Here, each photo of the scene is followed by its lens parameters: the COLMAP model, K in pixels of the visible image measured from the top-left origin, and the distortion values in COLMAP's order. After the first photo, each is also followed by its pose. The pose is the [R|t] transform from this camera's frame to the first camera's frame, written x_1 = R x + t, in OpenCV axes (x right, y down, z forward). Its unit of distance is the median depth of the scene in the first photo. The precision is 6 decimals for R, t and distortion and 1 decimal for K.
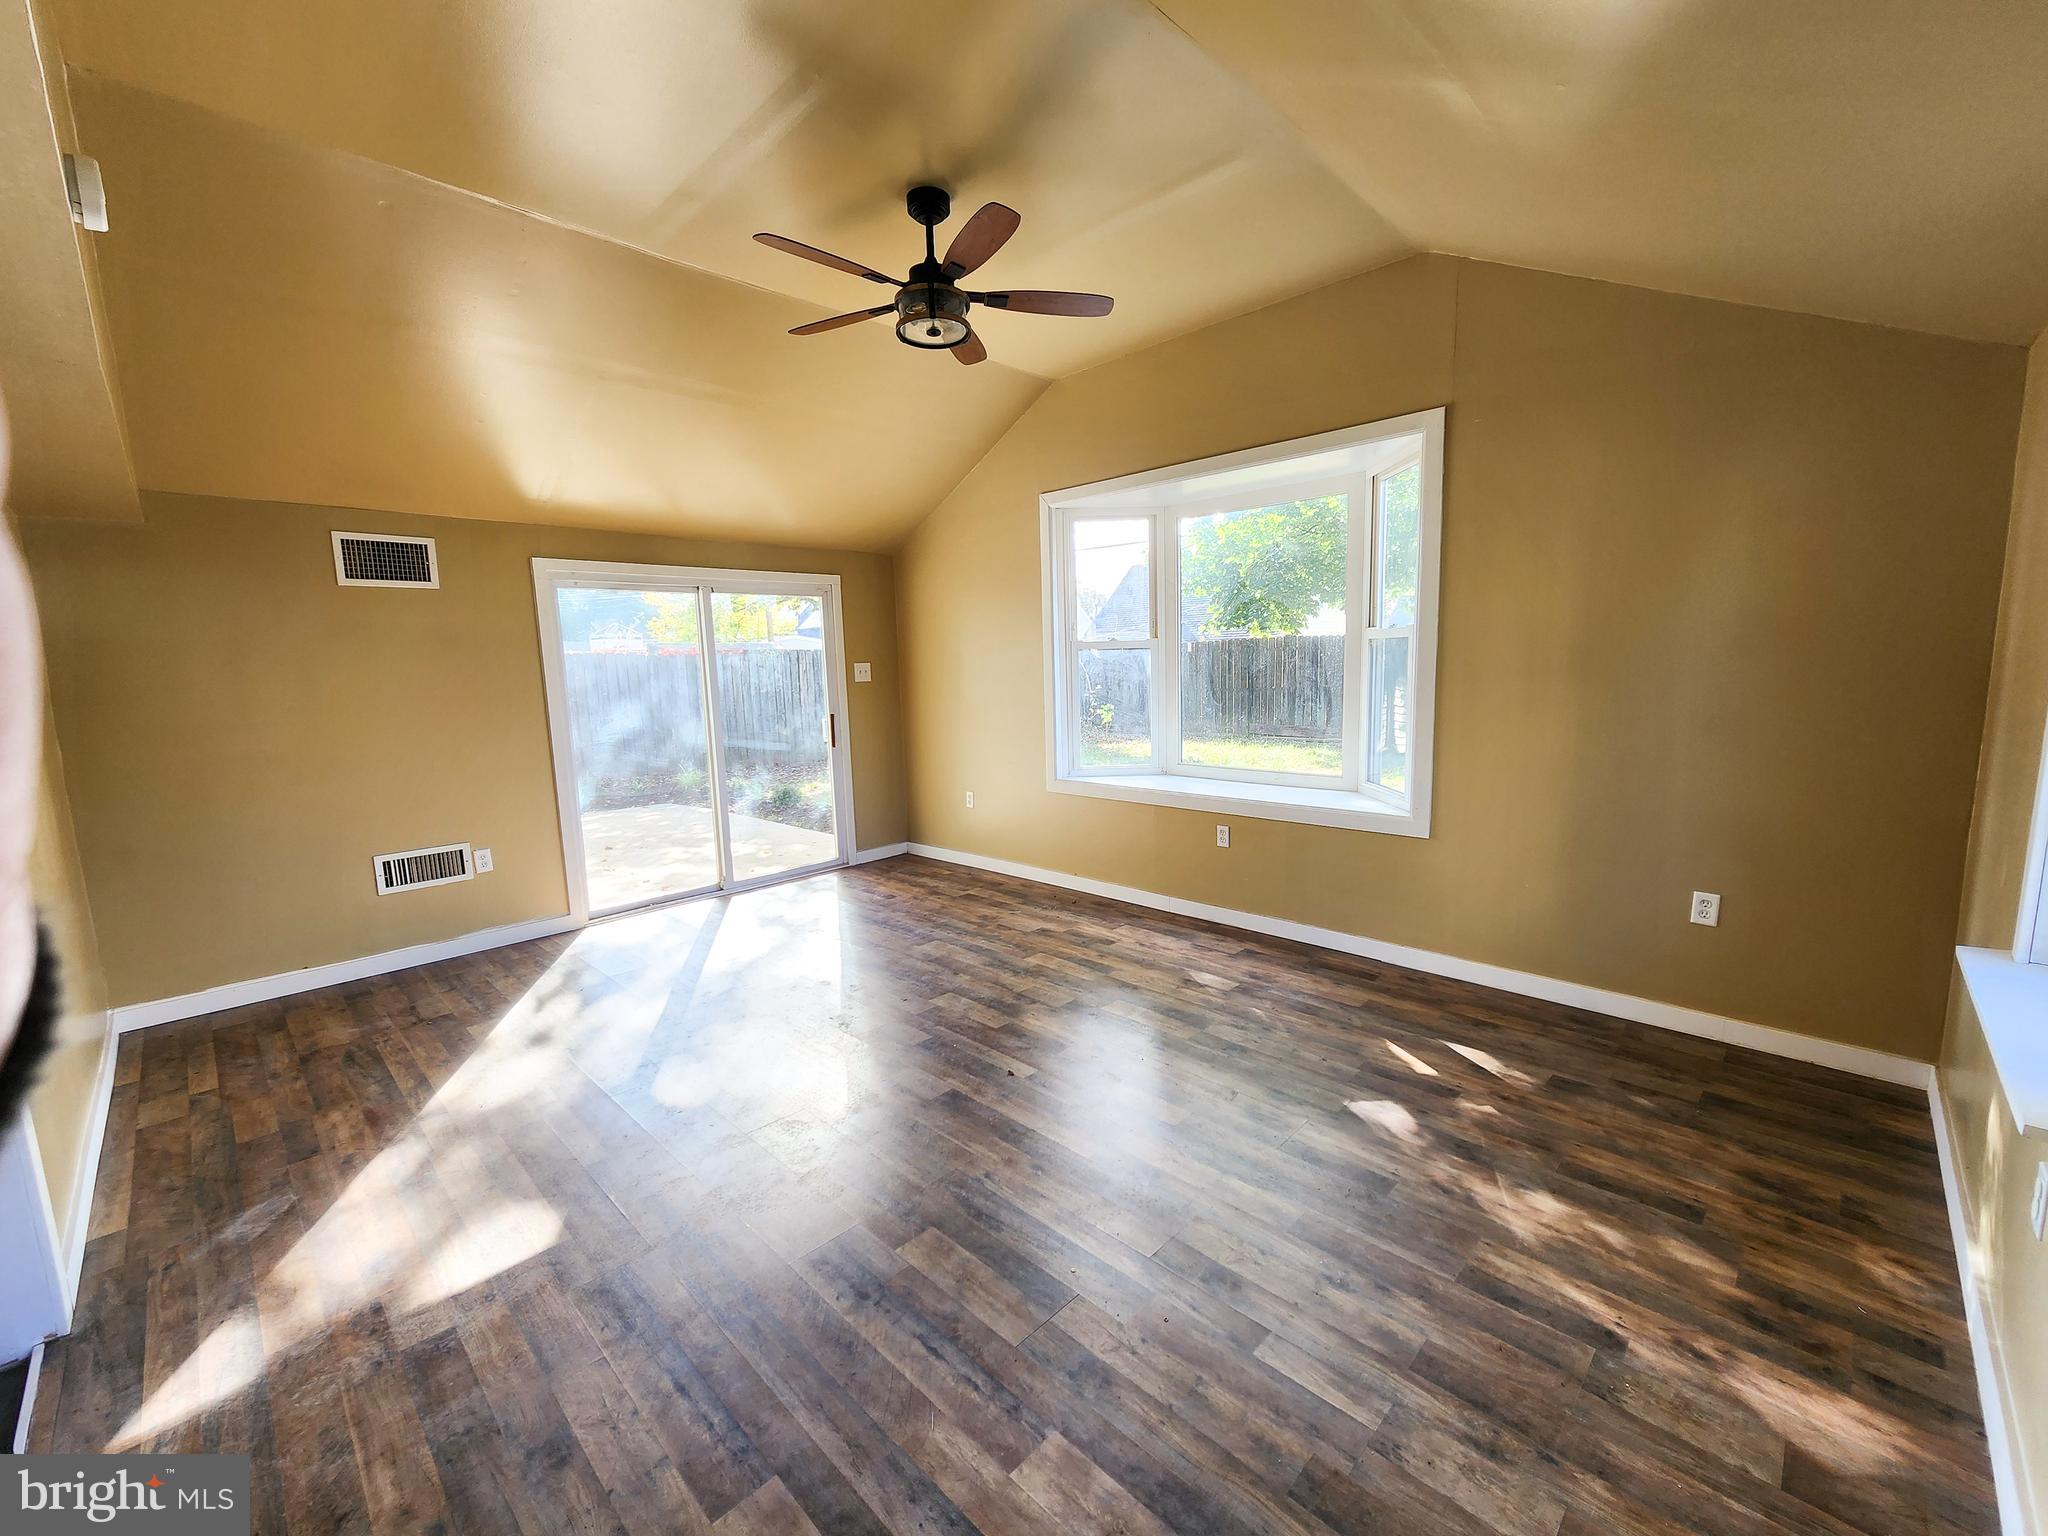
lens RADIAL K [[828.3, 0, 1025.6], [0, 828.3, 773.8], [0, 0, 1]] dist [0.001427, -0.000321]
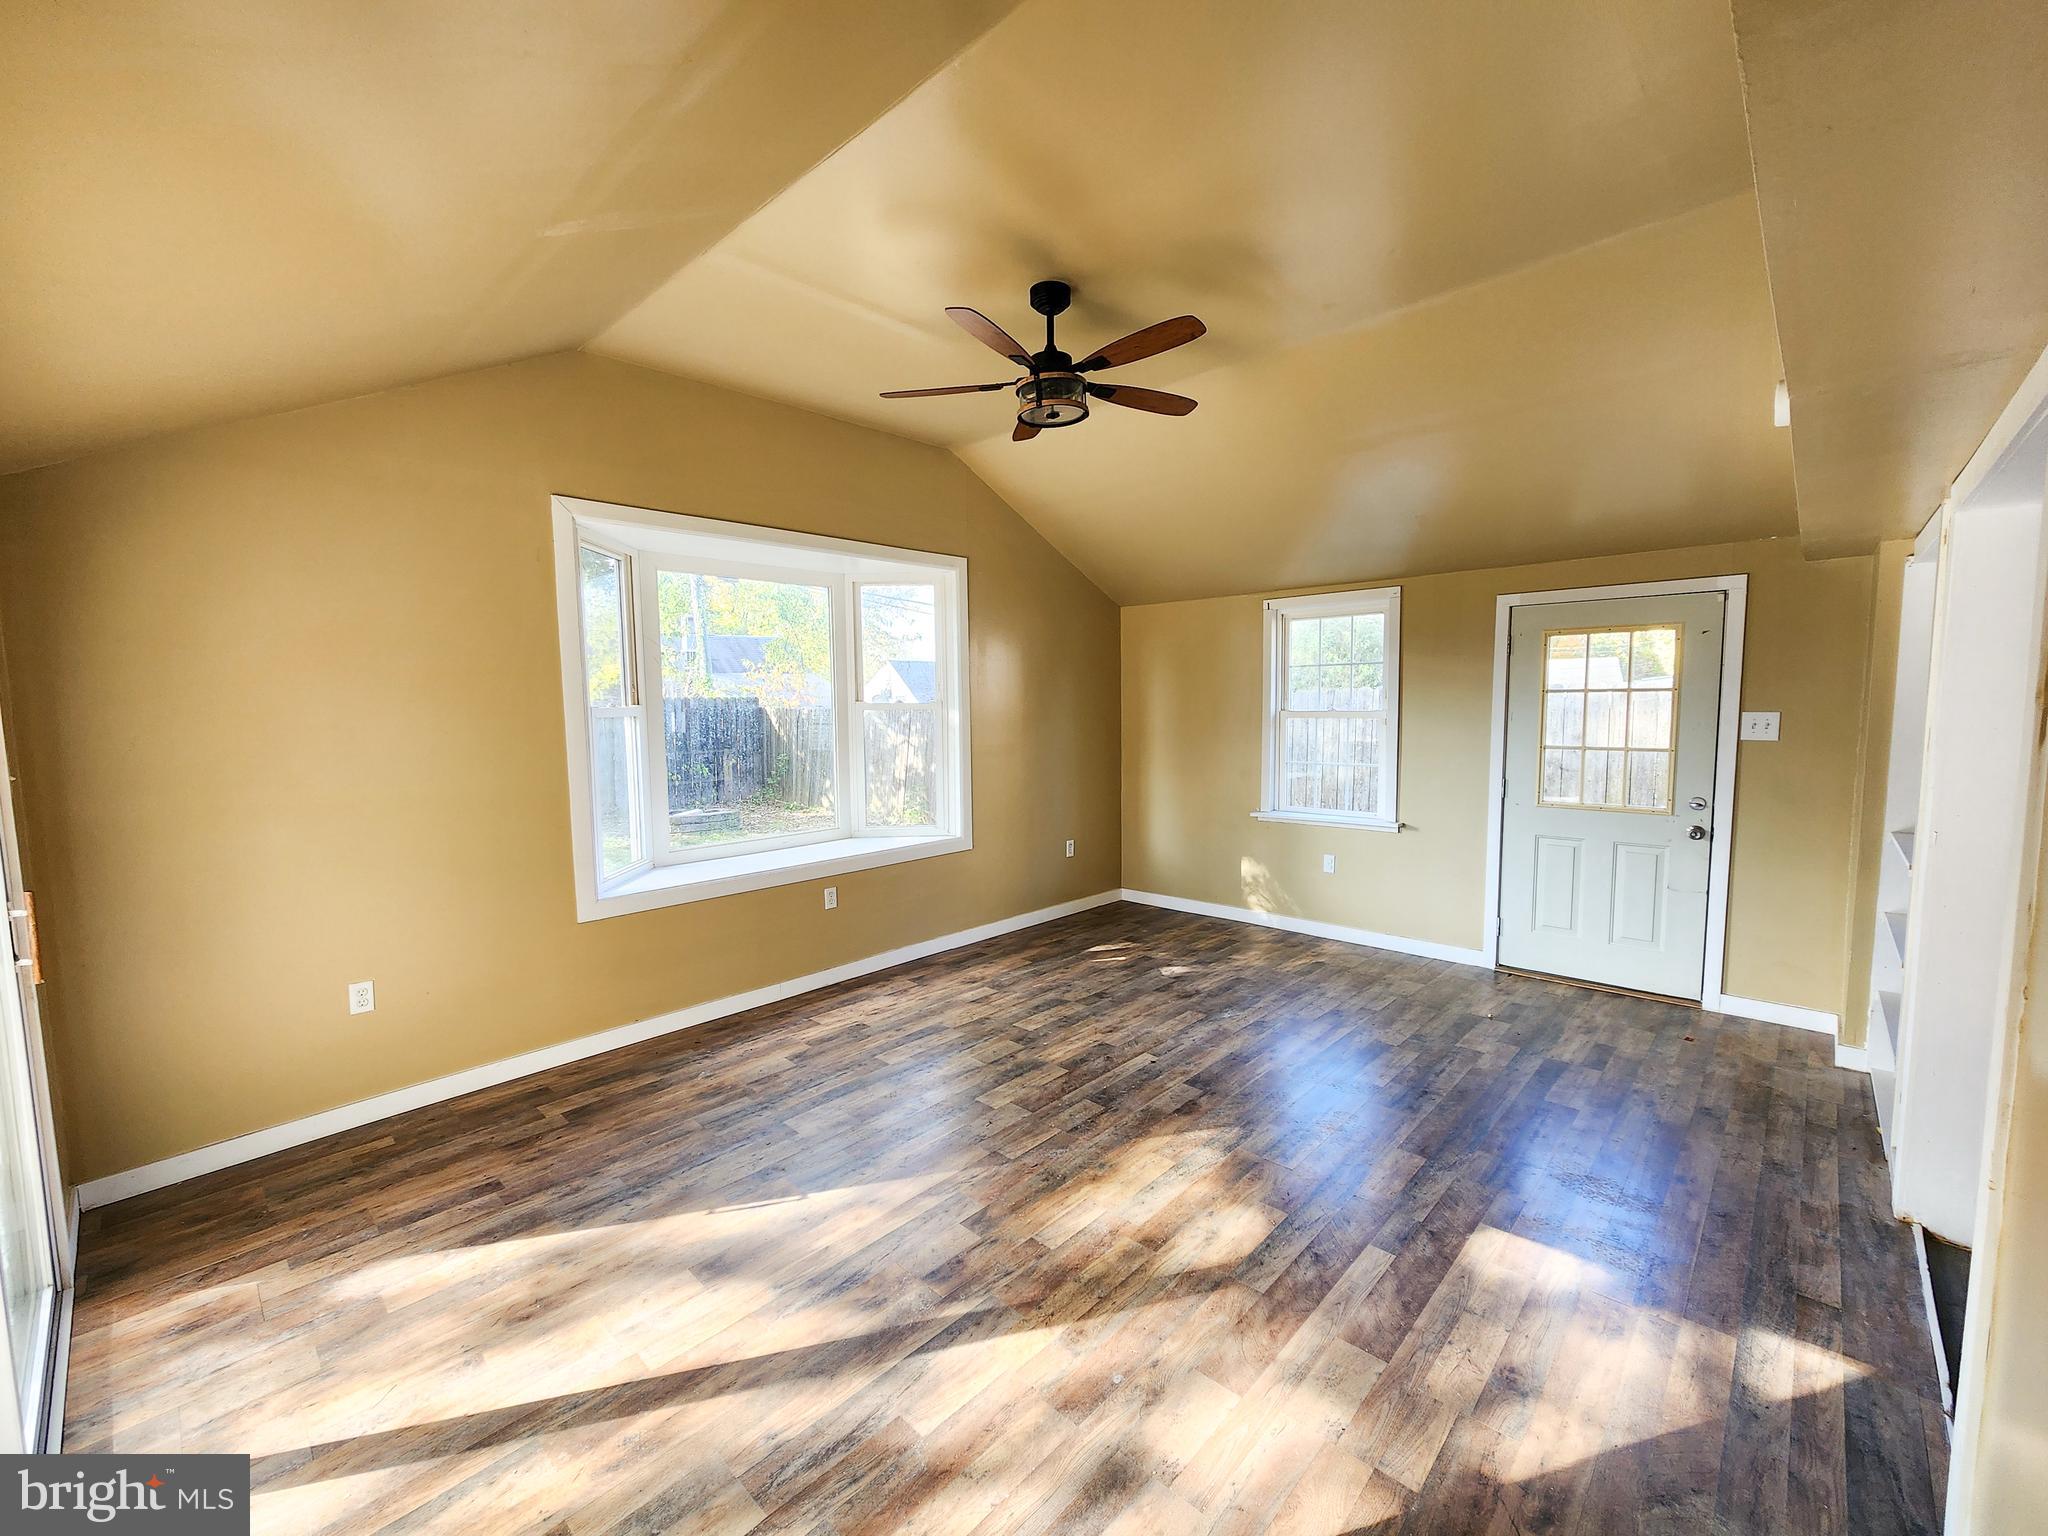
lens RADIAL K [[836.3, 0, 1028.8], [0, 836.3, 775.2], [0, 0, 1]] dist [-0.003376, -0.000036]
pose [[-0.016771, -0.061571, 0.997962, -0.920543], [0.154113, 0.986016, 0.063424, -0.119882], [-0.987911, 0.154862, -0.007047, 0.854892]]
